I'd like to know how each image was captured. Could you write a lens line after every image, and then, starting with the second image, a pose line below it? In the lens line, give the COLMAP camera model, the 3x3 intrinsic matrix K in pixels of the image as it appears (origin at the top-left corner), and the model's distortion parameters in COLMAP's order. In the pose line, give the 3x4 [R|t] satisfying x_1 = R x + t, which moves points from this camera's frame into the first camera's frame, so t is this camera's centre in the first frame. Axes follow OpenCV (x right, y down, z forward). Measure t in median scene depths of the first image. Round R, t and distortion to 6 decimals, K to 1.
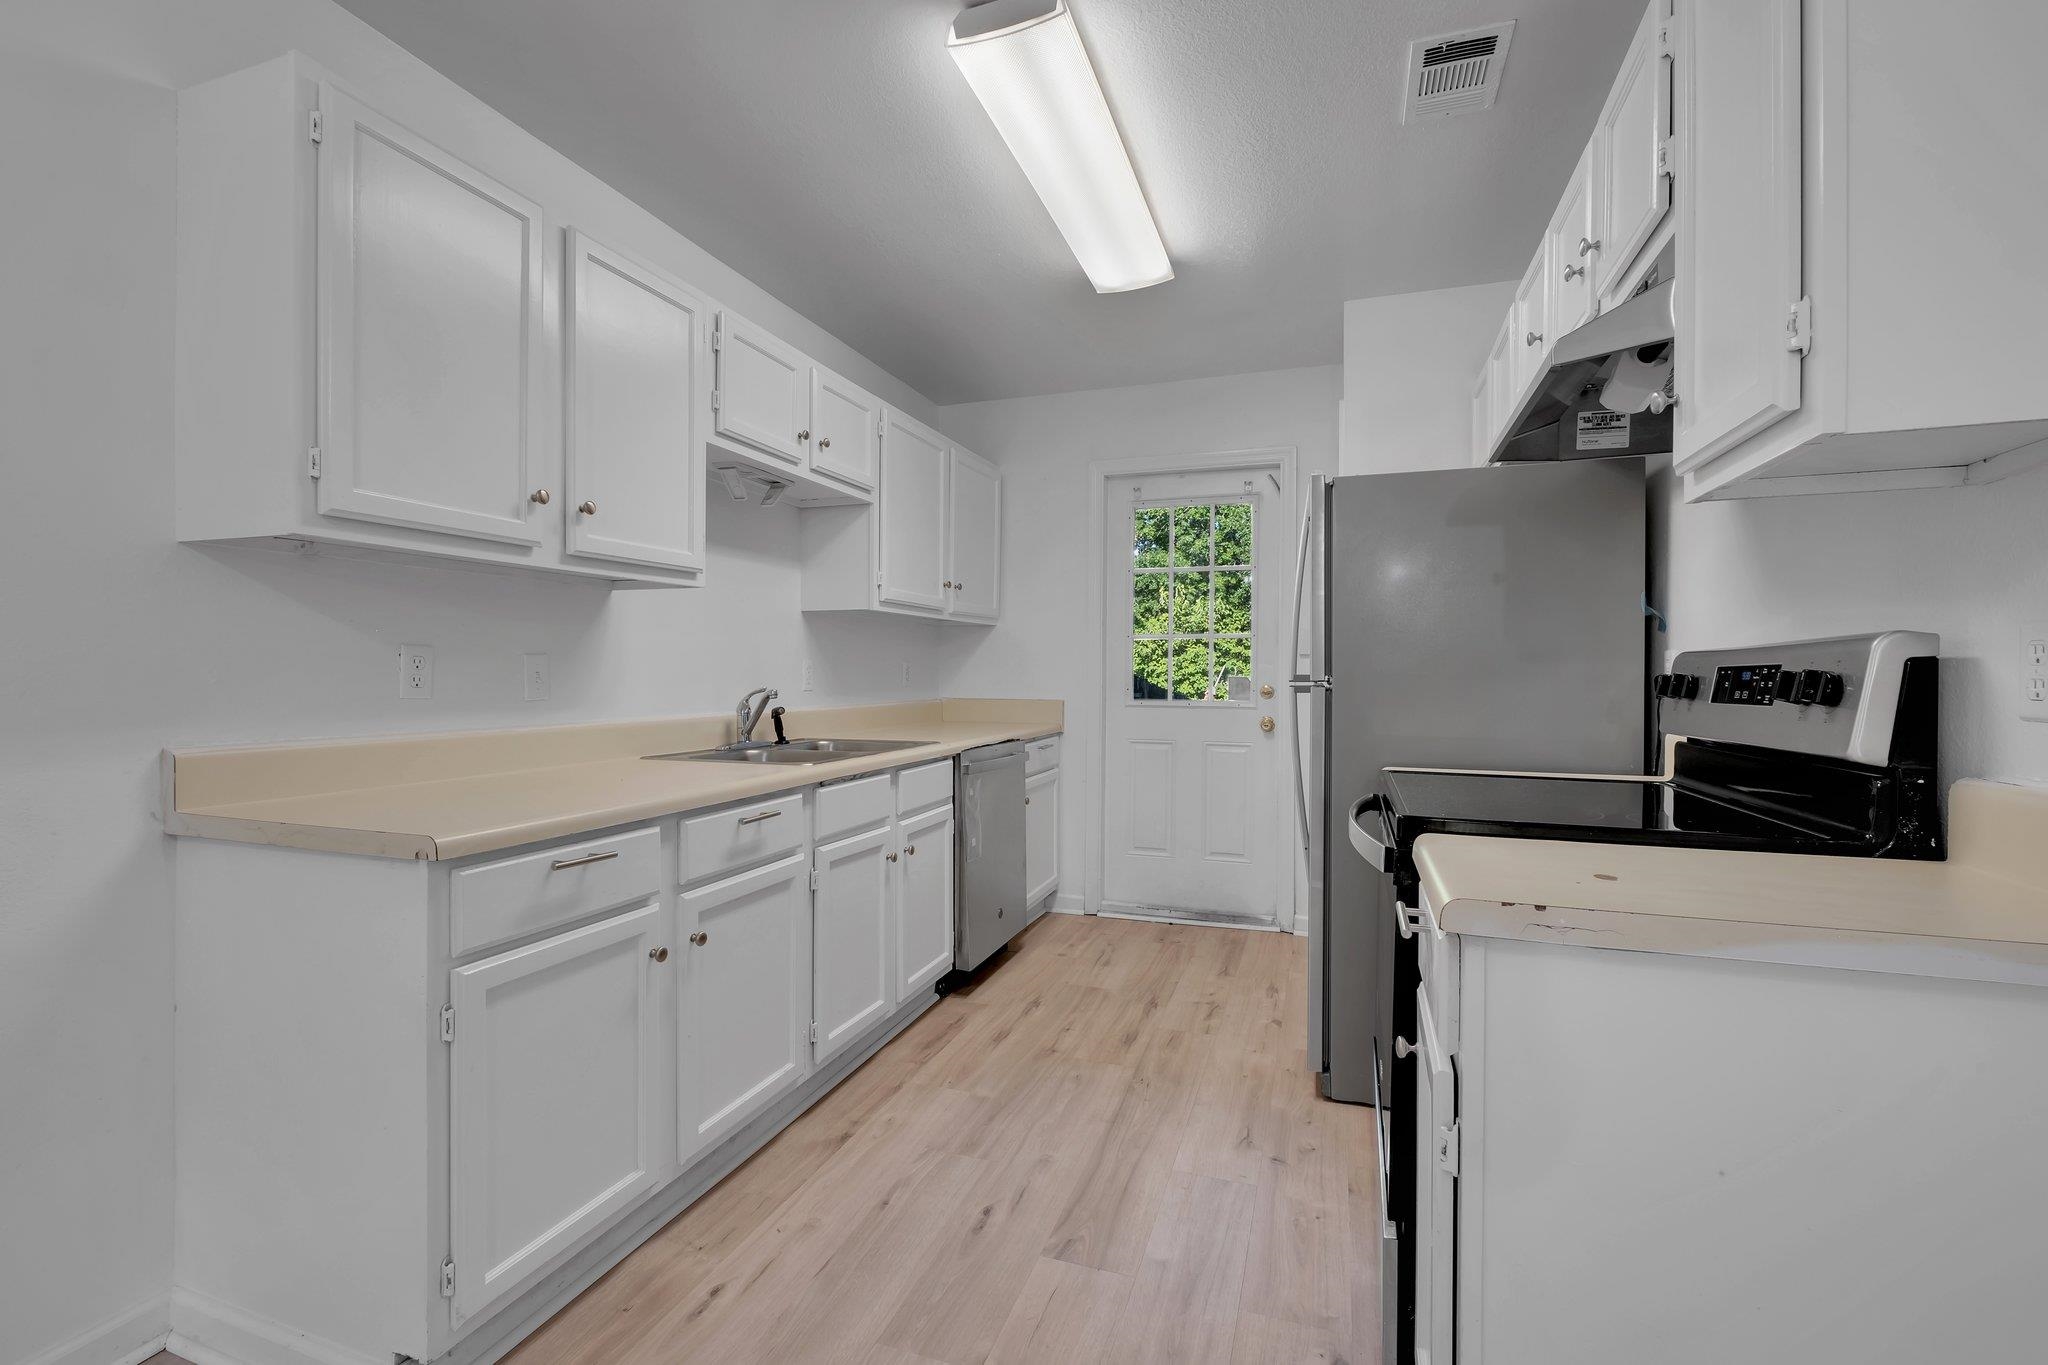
lens RADIAL K [[896.2, 0, 1025.0], [0, 896.2, 654.4], [0, 0, 1]] dist [0.000490, 0.000032]
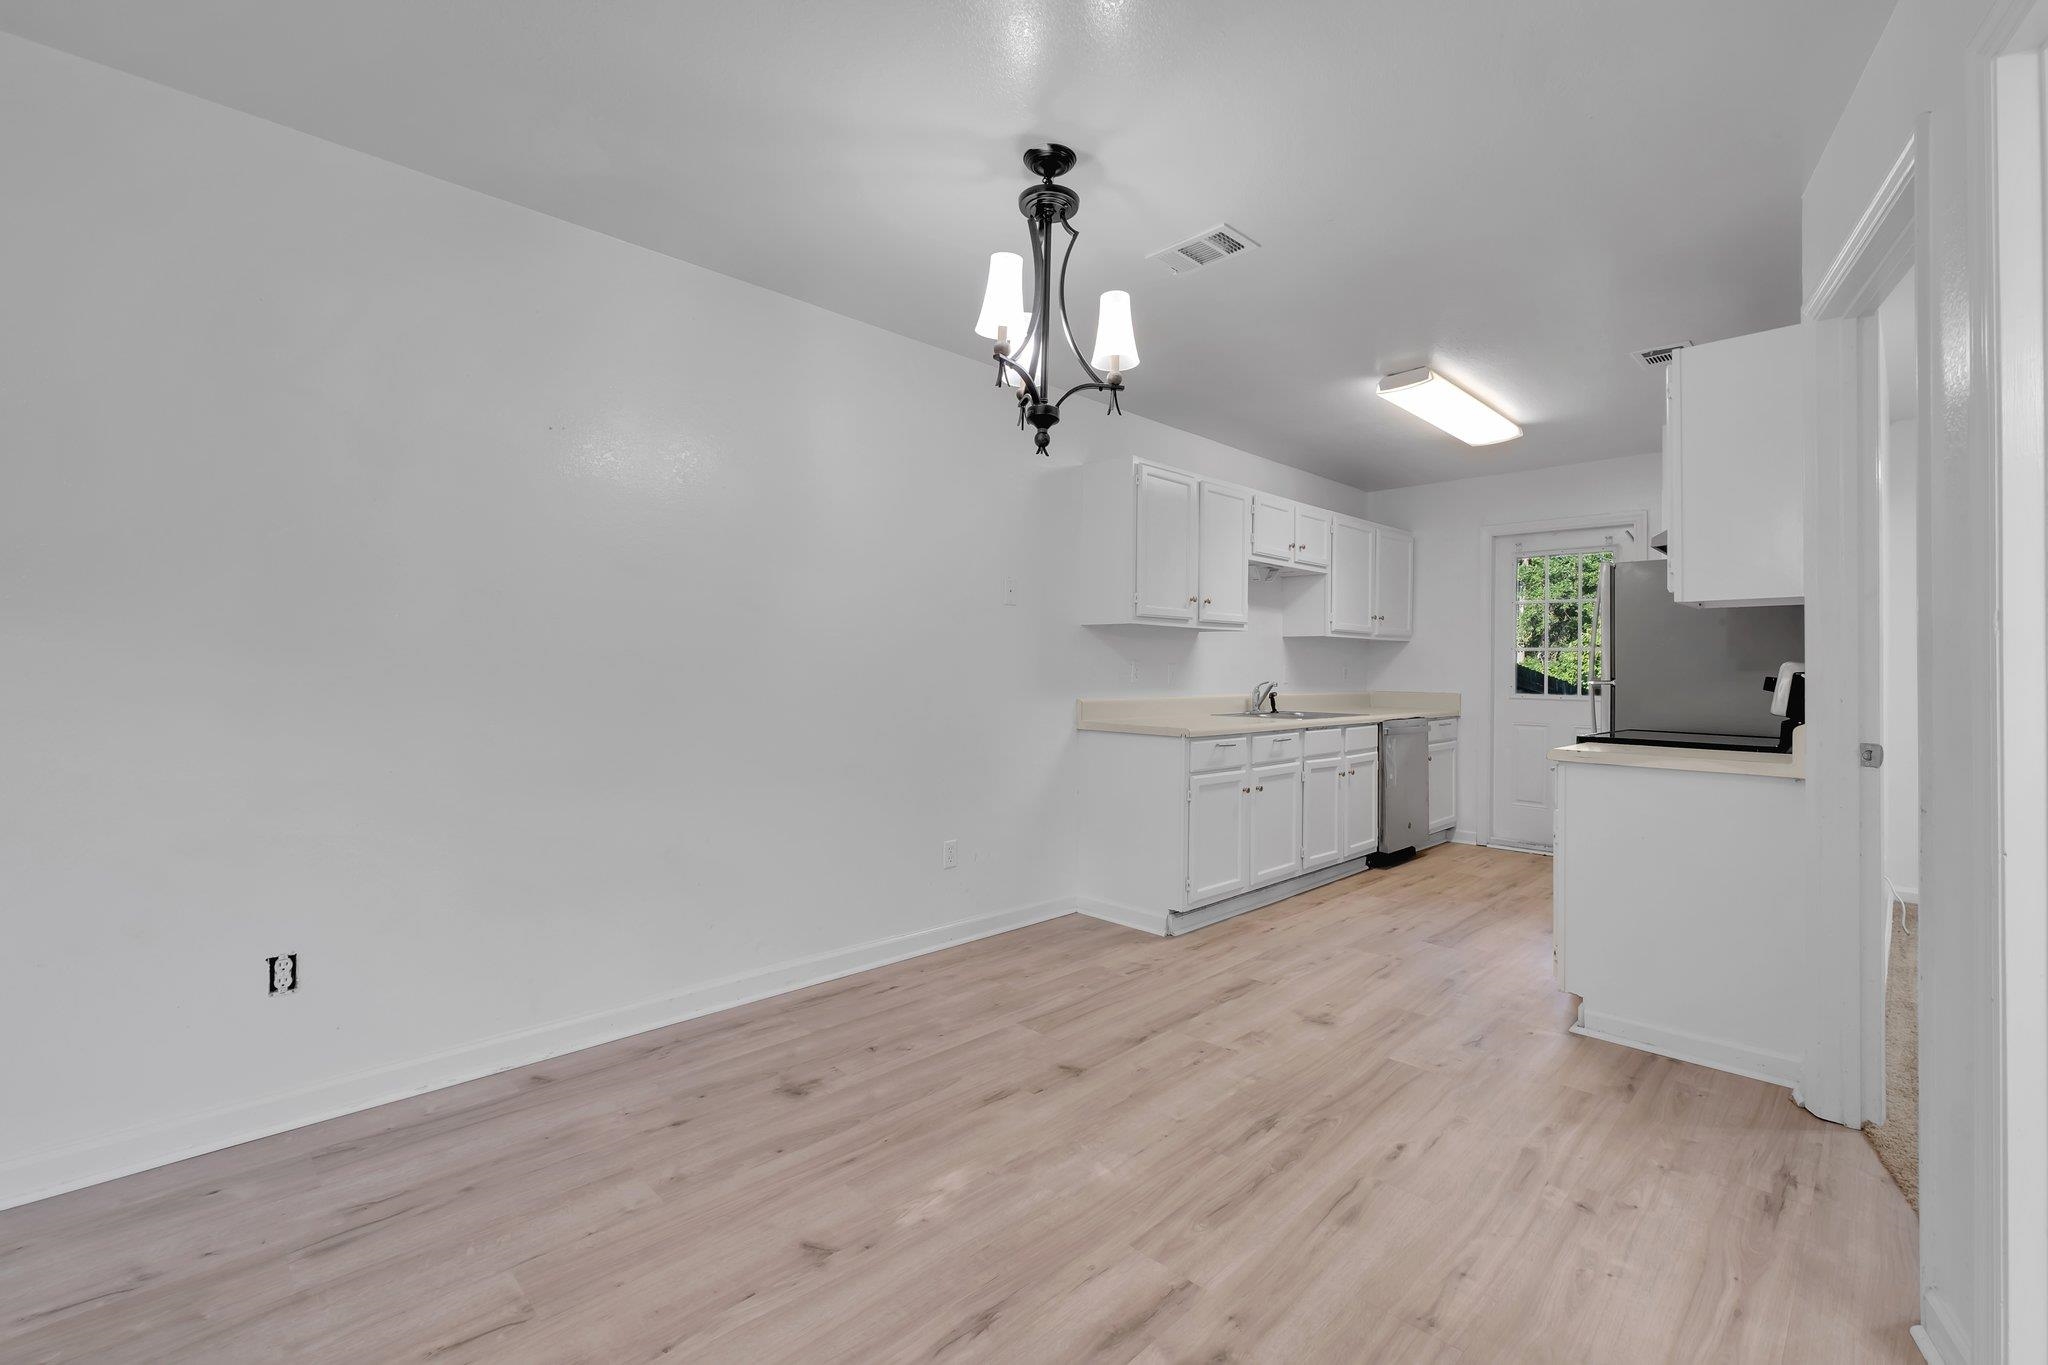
lens RADIAL K [[896.2, 0, 1025.0], [0, 896.2, 654.4], [0, 0, 1]] dist [0.000490, 0.000032]
pose [[0.897969, 0.001103, -0.440058, 0.071936], [-0.000329, 0.999998, 0.001837, -0.021127], [0.440059, -0.001505, 0.897968, -0.882307]]
